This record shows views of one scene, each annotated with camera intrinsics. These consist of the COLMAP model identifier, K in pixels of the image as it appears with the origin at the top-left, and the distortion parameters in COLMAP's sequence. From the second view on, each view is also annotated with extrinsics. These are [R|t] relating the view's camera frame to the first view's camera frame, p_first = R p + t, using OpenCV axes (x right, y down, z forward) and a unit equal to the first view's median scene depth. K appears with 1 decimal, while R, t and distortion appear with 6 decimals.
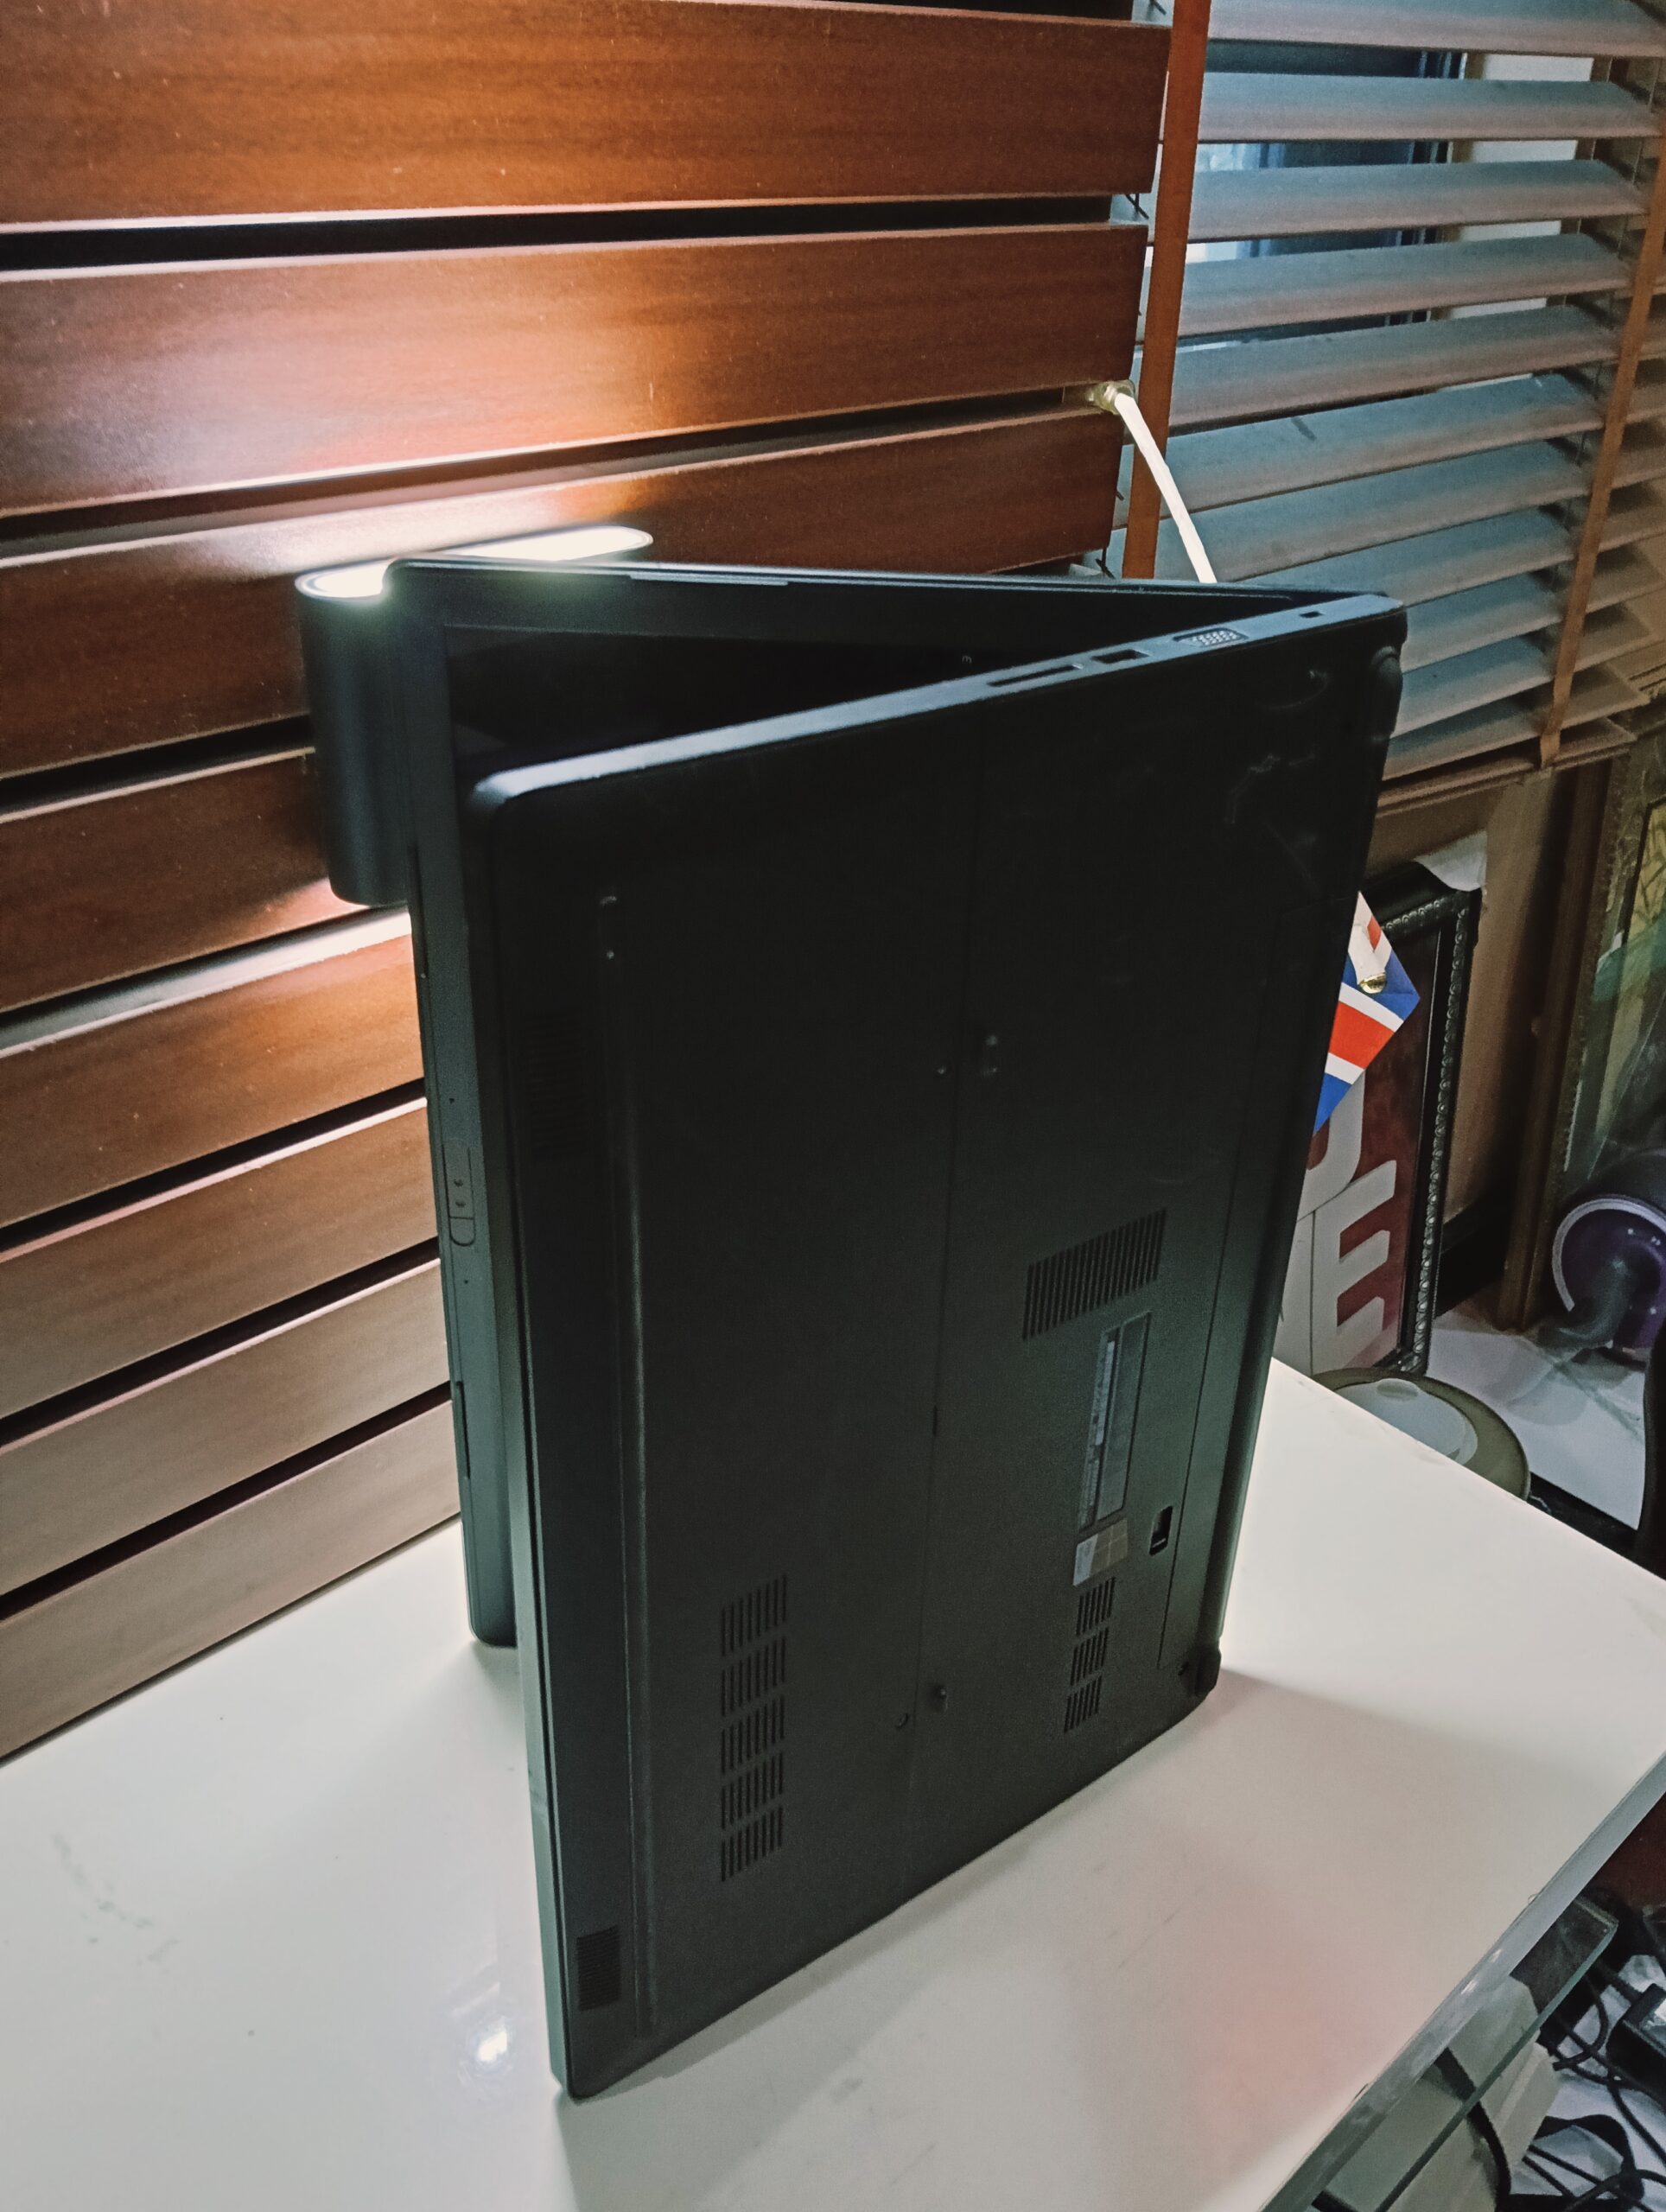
lens RADIAL K [[1875.6, 0, 836.9], [0, 1875.6, 1109.3], [0, 0, 1]] dist [0.015436, -0.071845]
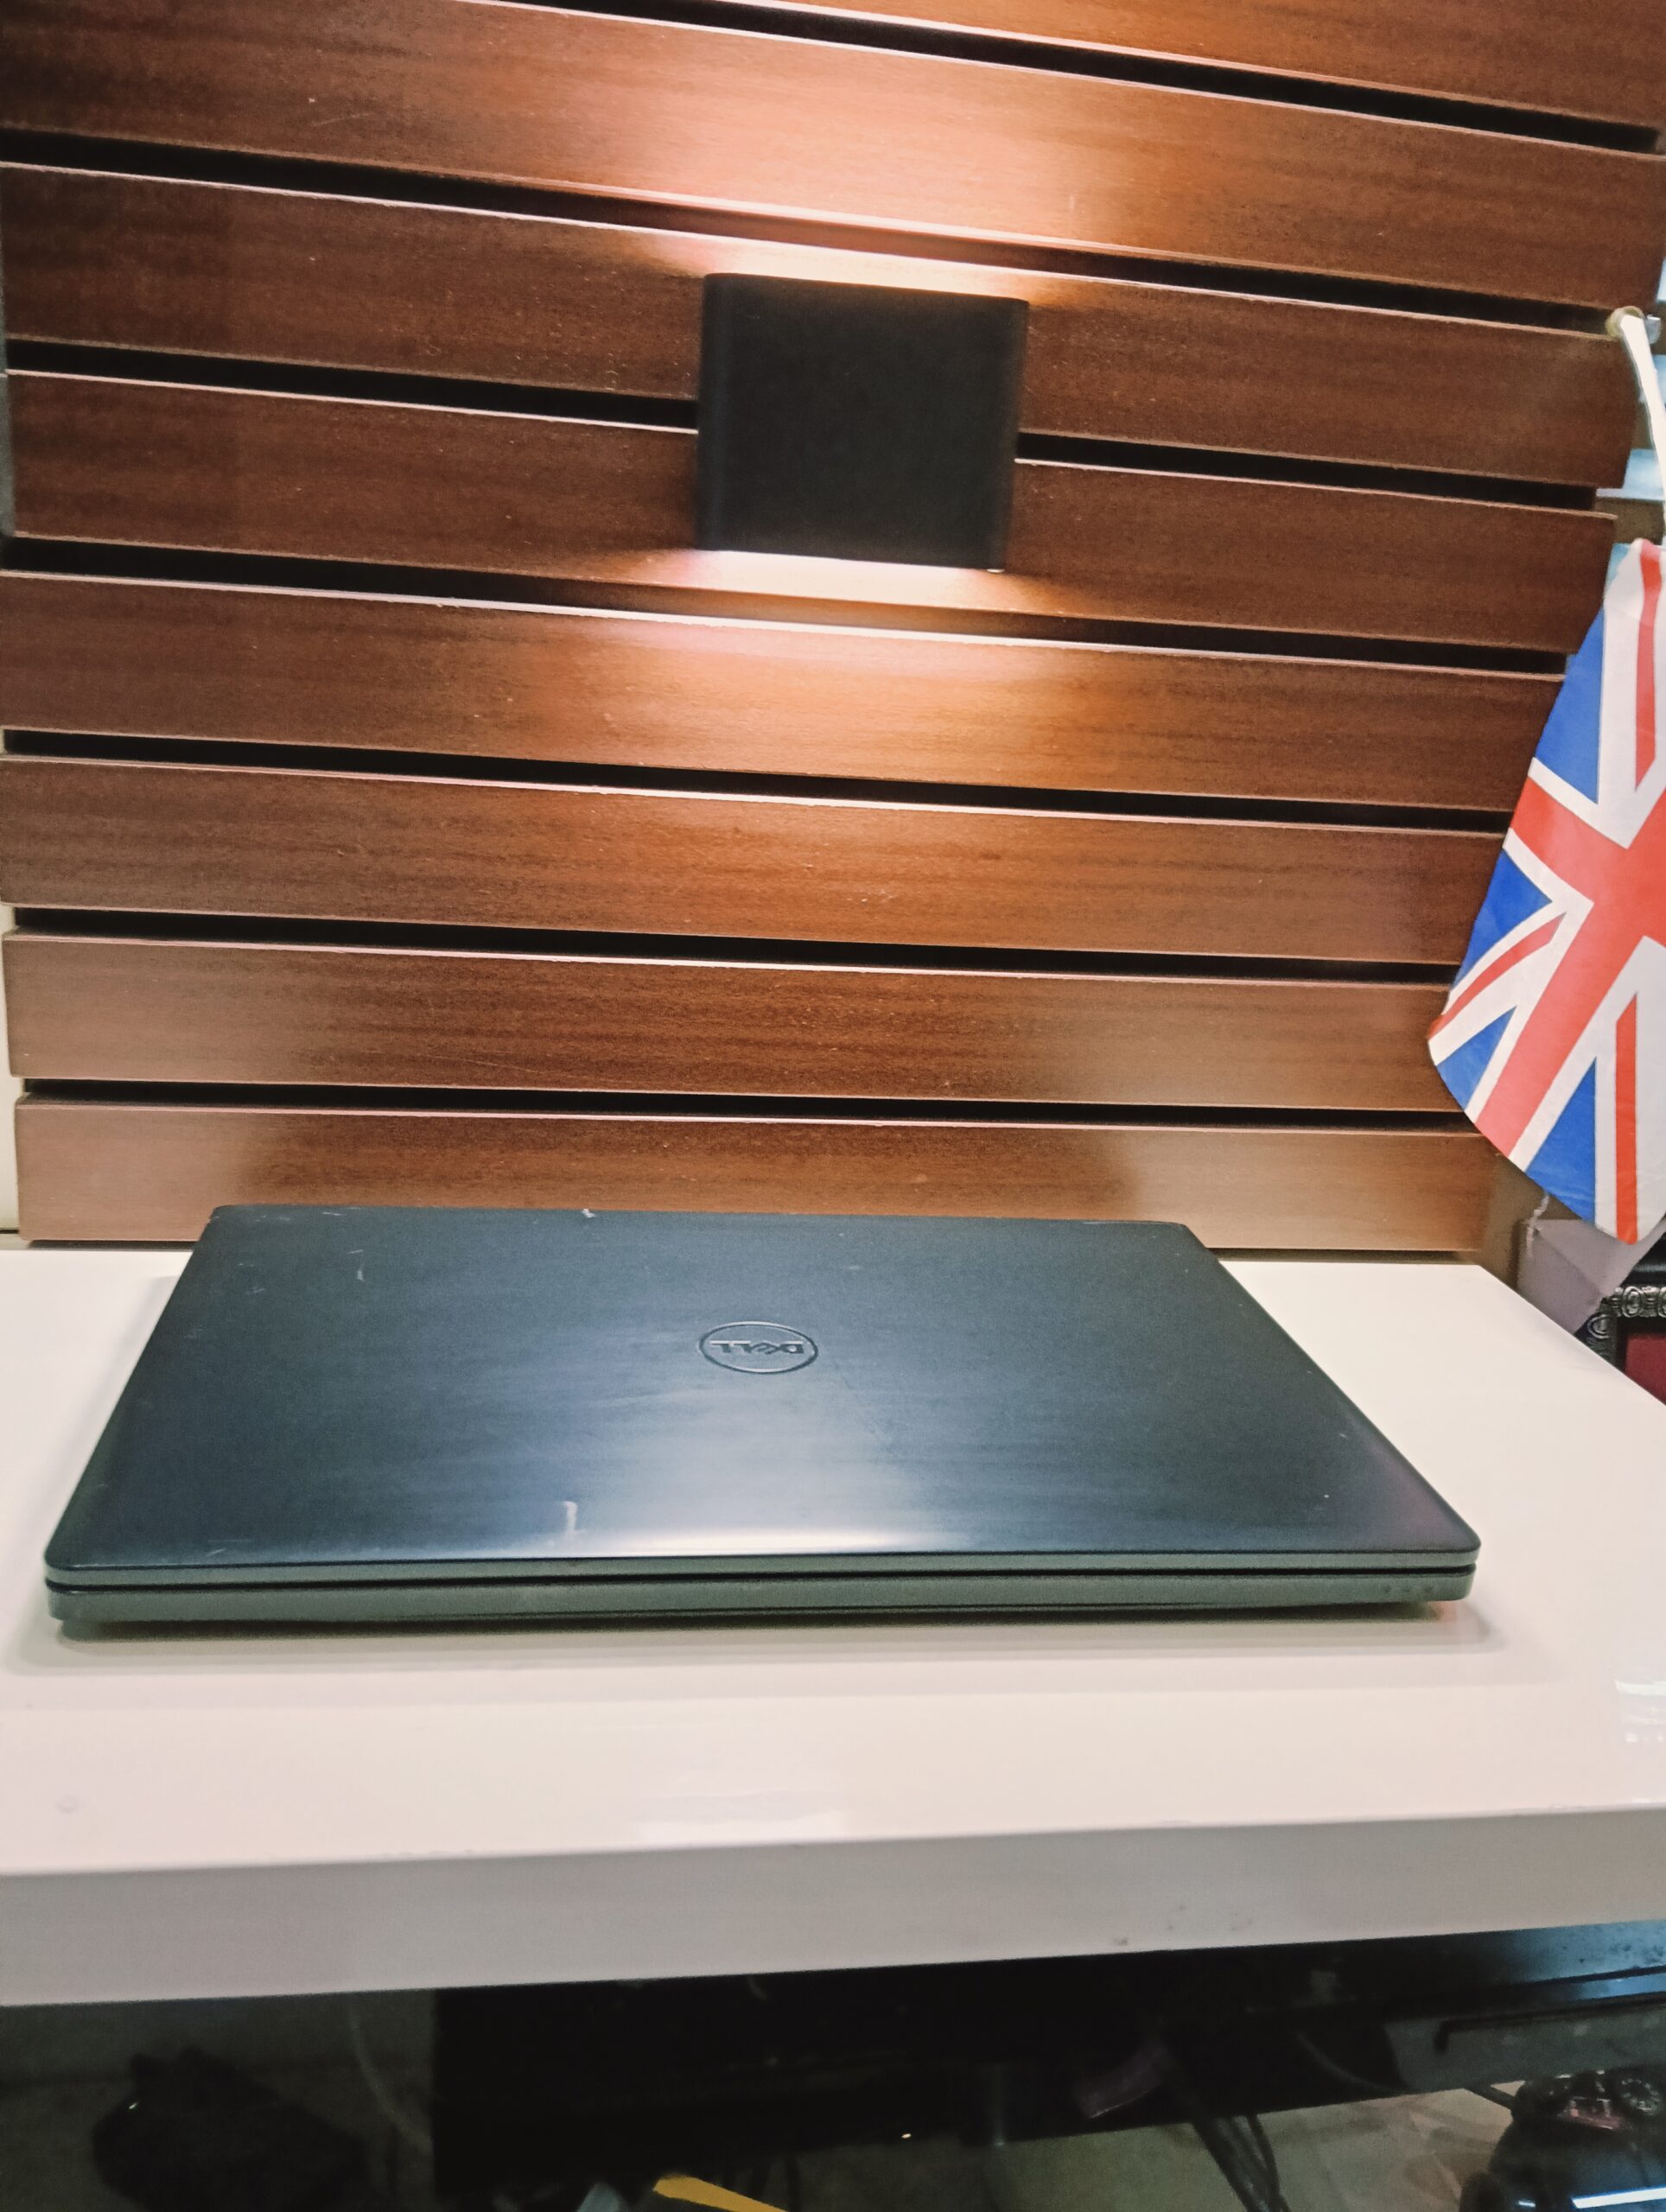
lens RADIAL K [[1875.6, 0, 844.7], [0, 1875.6, 1109.9], [0, 0, 1]] dist [0.015436, -0.071845]
pose [[0.828270, 0.173917, -0.532656, 0.544073], [-0.317492, 0.928953, -0.190382, 0.440901], [0.461702, 0.326802, 0.824641, 0.172088]]
